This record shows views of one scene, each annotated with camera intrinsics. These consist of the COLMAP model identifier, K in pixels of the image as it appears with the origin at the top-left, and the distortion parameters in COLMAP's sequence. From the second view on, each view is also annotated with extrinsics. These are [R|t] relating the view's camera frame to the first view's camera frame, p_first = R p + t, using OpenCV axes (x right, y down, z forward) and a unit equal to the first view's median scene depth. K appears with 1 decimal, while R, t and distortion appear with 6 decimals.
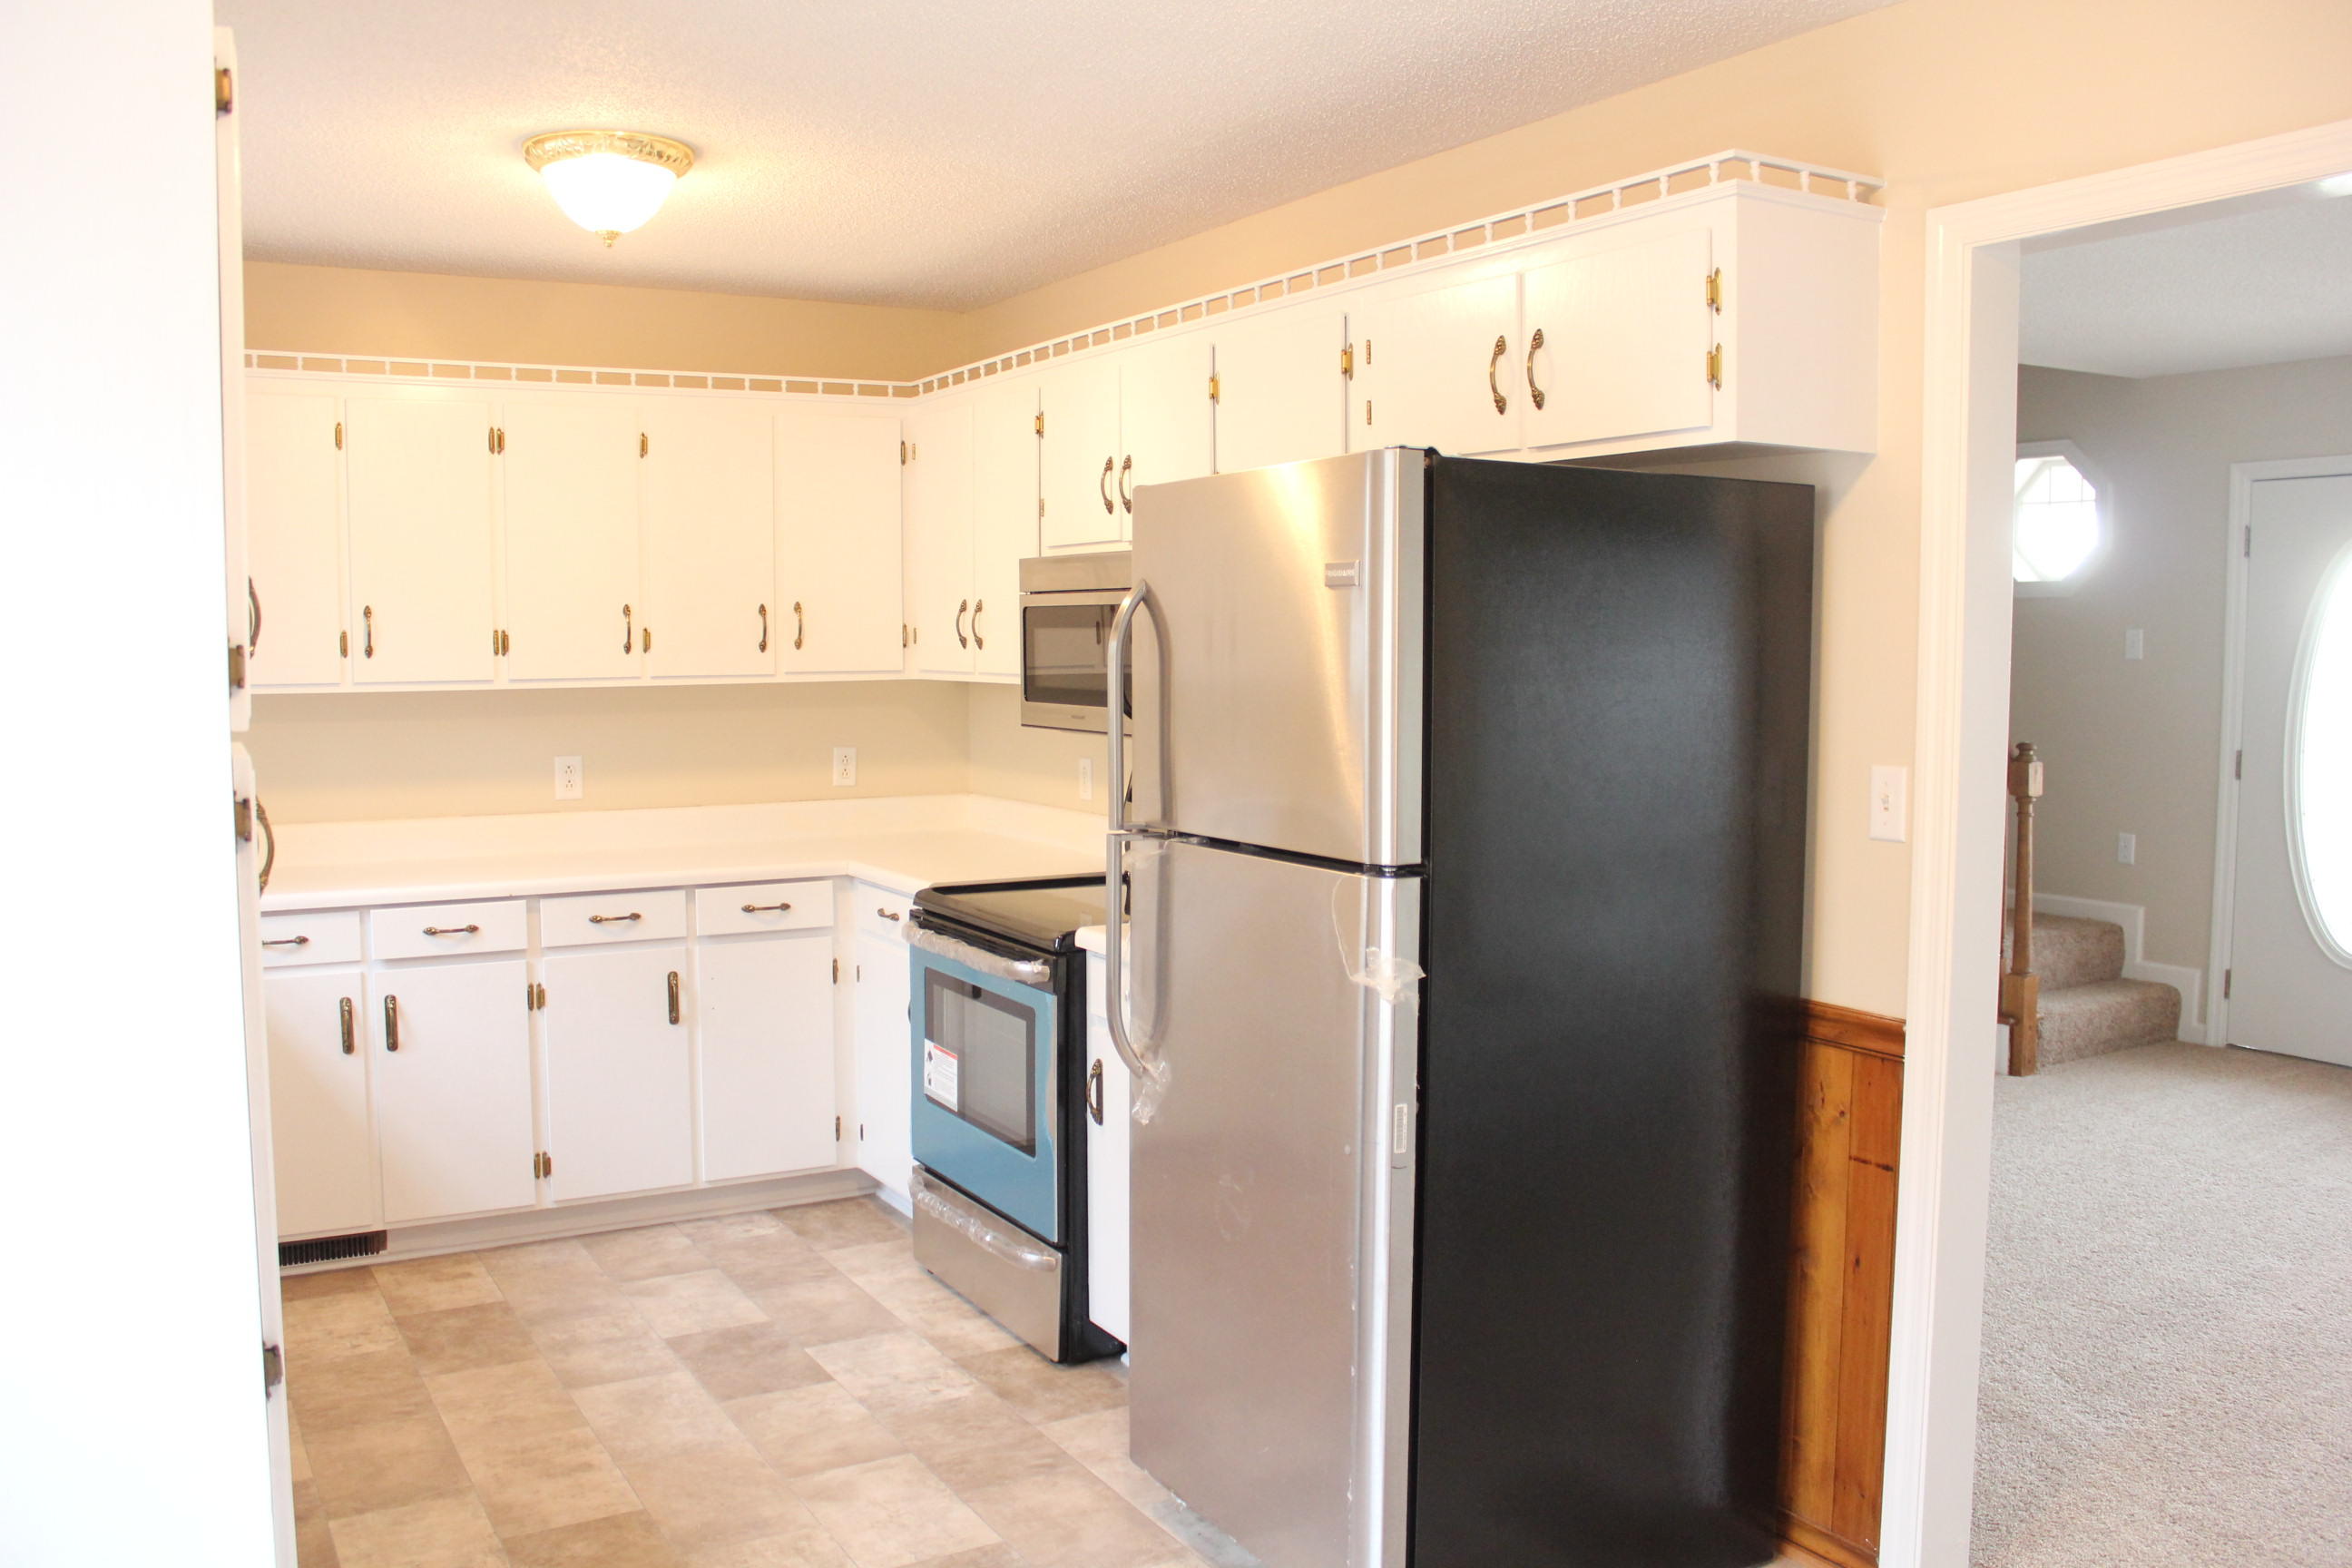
lens RADIAL K [[1945.7, 0, 1176.3], [0, 1945.7, 794.0], [0, 0, 1]] dist [-0.159185, 0.136384]
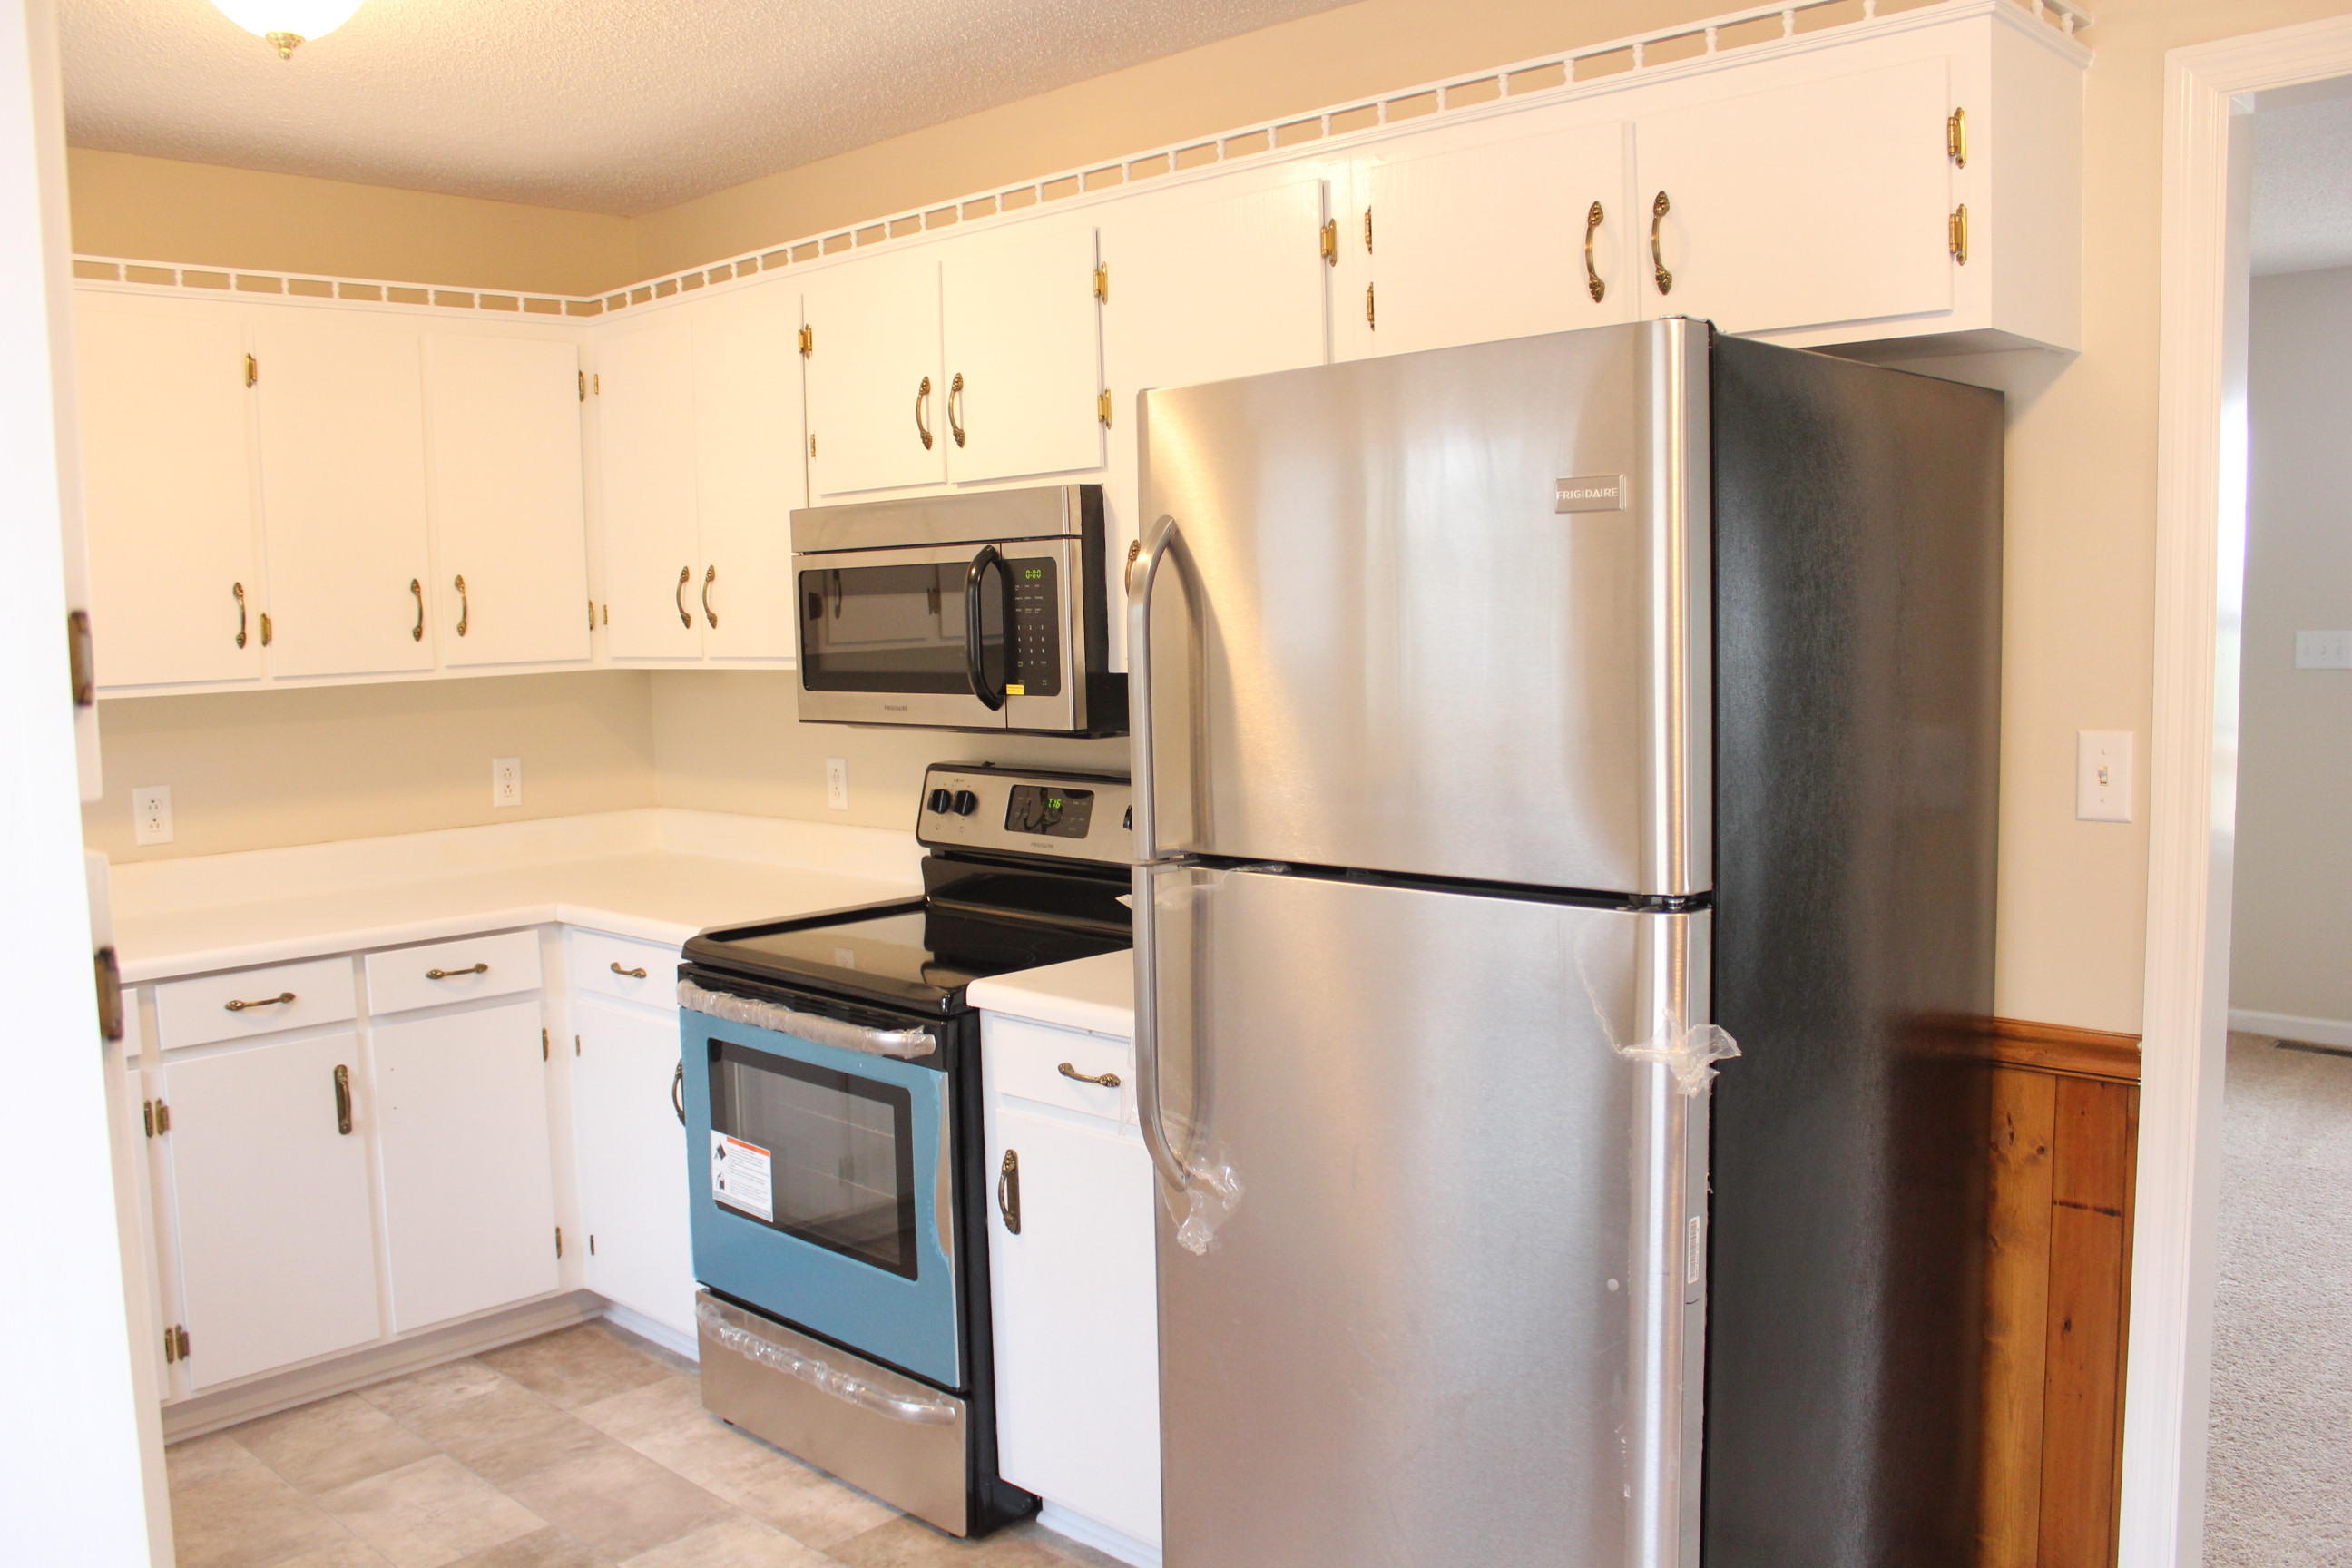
lens RADIAL K [[1945.7, 0, 1176.3], [0, 1945.7, 794.0], [0, 0, 1]] dist [-0.159185, 0.136384]
pose [[0.960451, -0.049983, 0.273927, -0.156530], [0.046699, 0.998738, 0.018499, -0.013804], [-0.274506, -0.004975, 0.961573, 0.210975]]
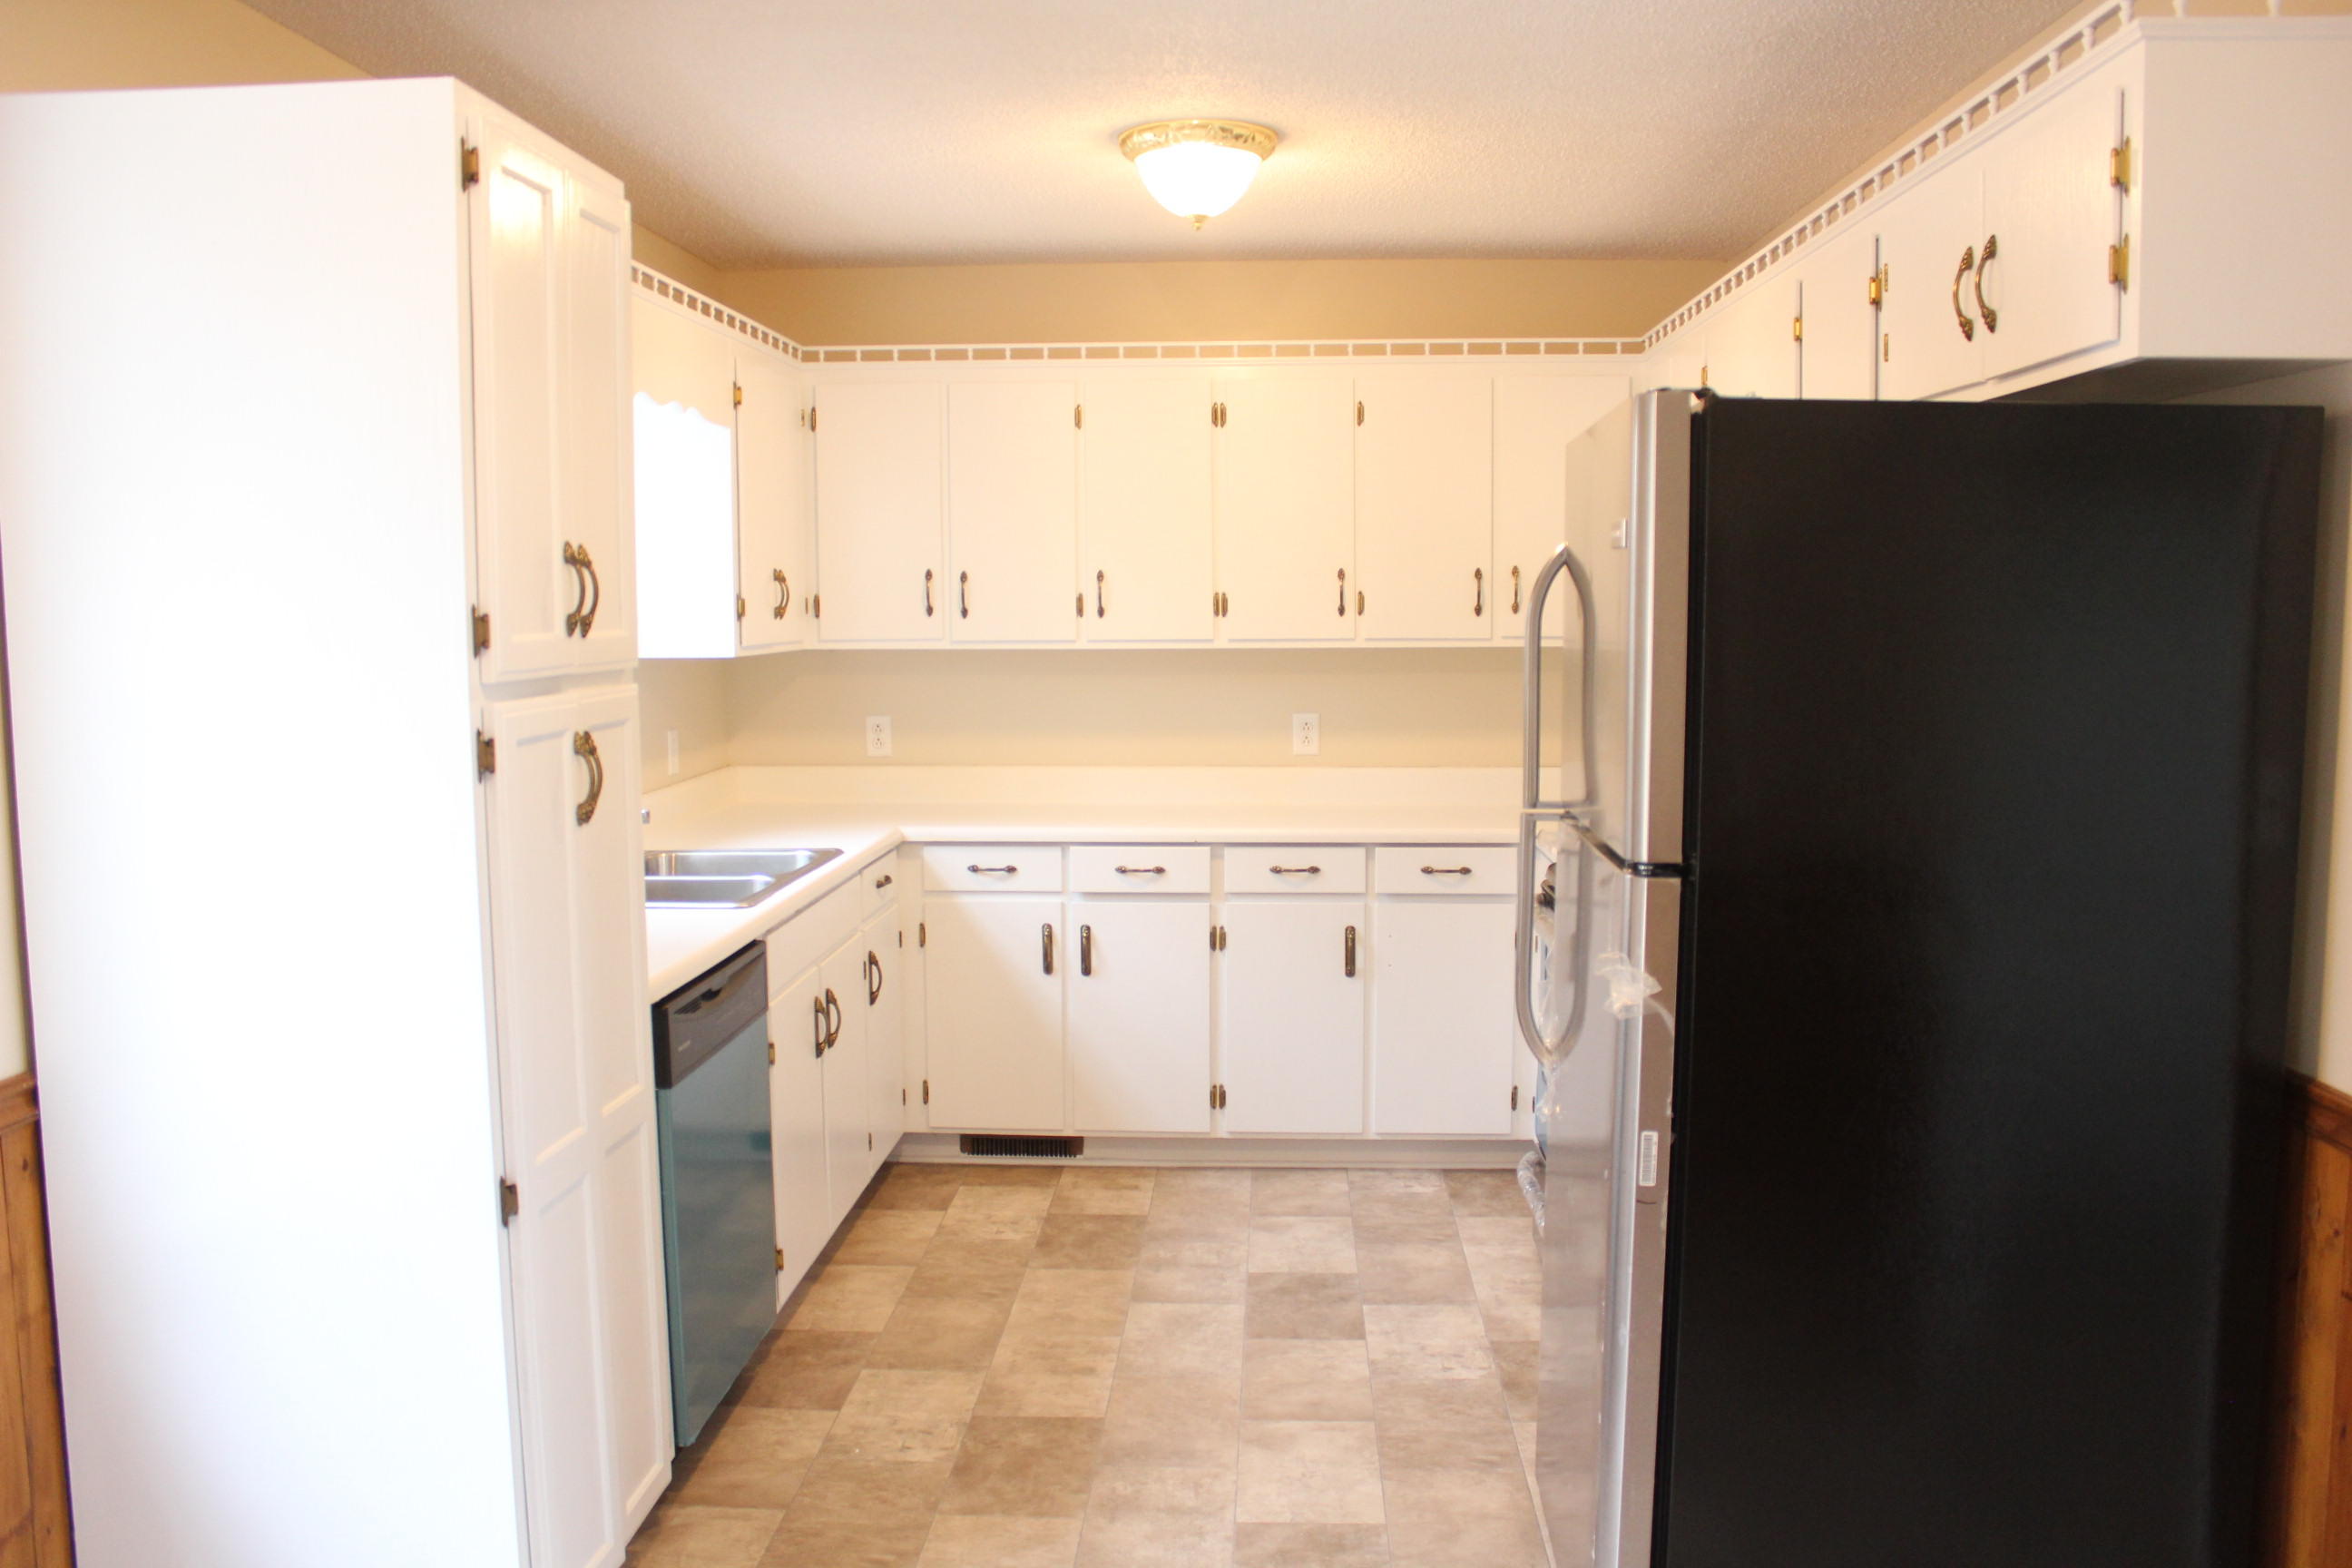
lens RADIAL K [[1945.7, 0, 1176.3], [0, 1945.7, 794.0], [0, 0, 1]] dist [-0.159185, 0.136384]
pose [[0.837559, 0.052093, -0.543858, 0.240531], [-0.041379, 0.998633, 0.031929, -0.008091], [0.544778, -0.004238, 0.838569, 0.084478]]
